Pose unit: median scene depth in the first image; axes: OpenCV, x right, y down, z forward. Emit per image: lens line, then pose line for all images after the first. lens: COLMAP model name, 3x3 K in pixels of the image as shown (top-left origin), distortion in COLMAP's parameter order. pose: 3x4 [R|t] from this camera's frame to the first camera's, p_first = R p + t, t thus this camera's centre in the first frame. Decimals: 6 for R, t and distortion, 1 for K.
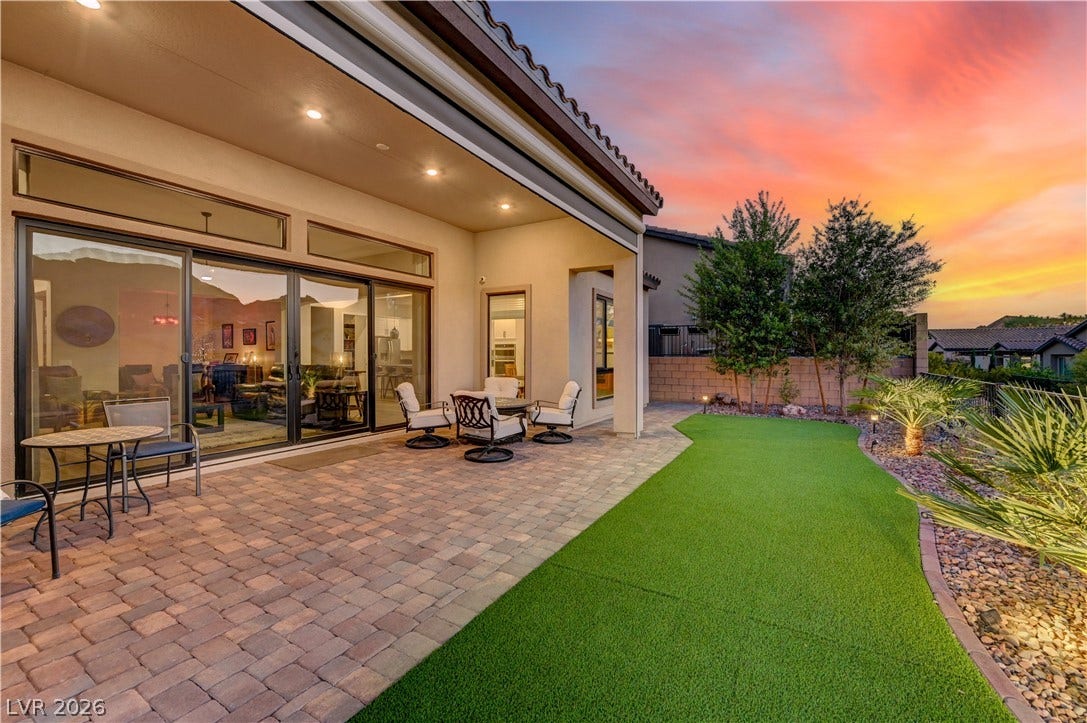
lens RADIAL K [[487.4, 0, 605.4], [0, 487.4, 360.5], [0, 0, 1]] dist [0.000648, 0.000183]
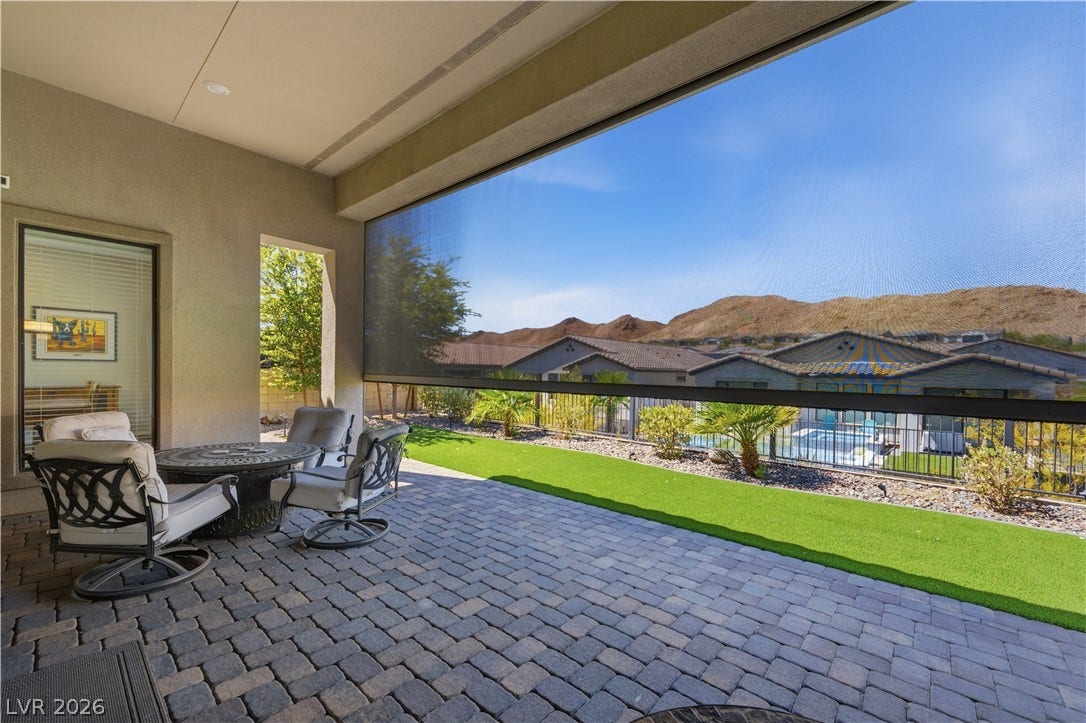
lens RADIAL K [[449.1, 0, 542.6], [0, 449.1, 365.7], [0, 0, 1]] dist [-0.001038, -0.000039]
pose [[0.190663, 0.014087, 0.981554, -0.974513], [-0.007906, 0.999887, -0.012815, -0.006729], [-0.981624, -0.005317, 0.190753, 0.876536]]
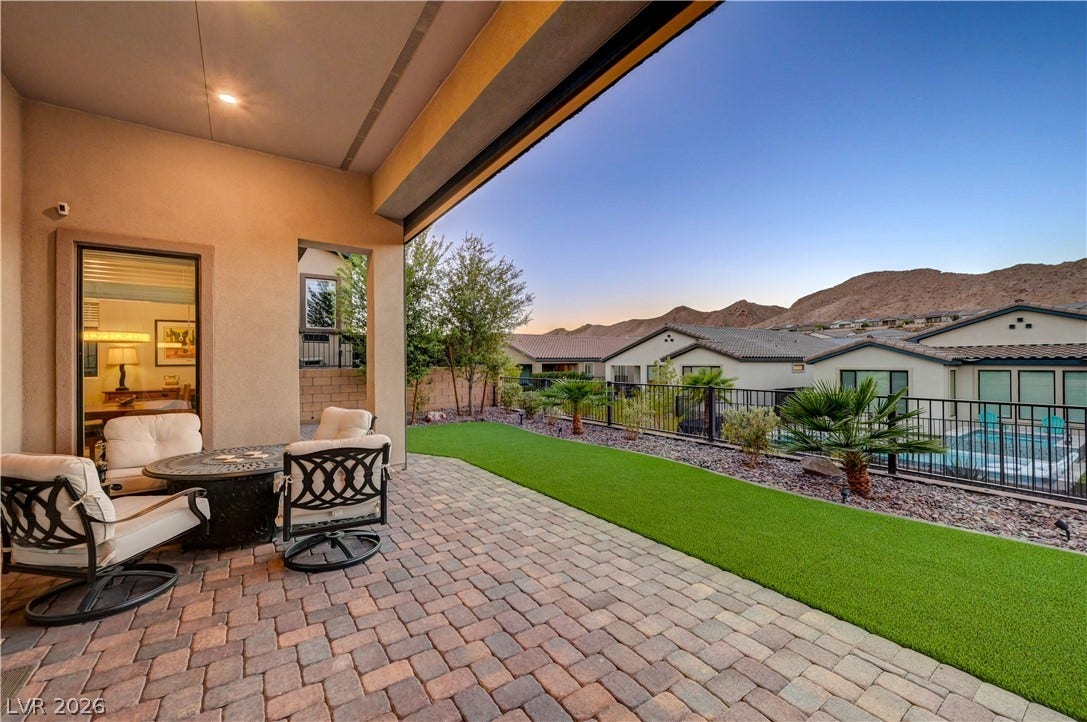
lens RADIAL K [[432.7, 0, 543.5], [0, 432.7, 361.0], [0, 0, 1]] dist [-0.000284, 0.000158]
pose [[0.428395, -0.001064, 0.903591, -0.772566], [0.014486, 0.999879, -0.005691, -0.022263], [-0.903476, 0.015527, 0.428358, 0.744268]]
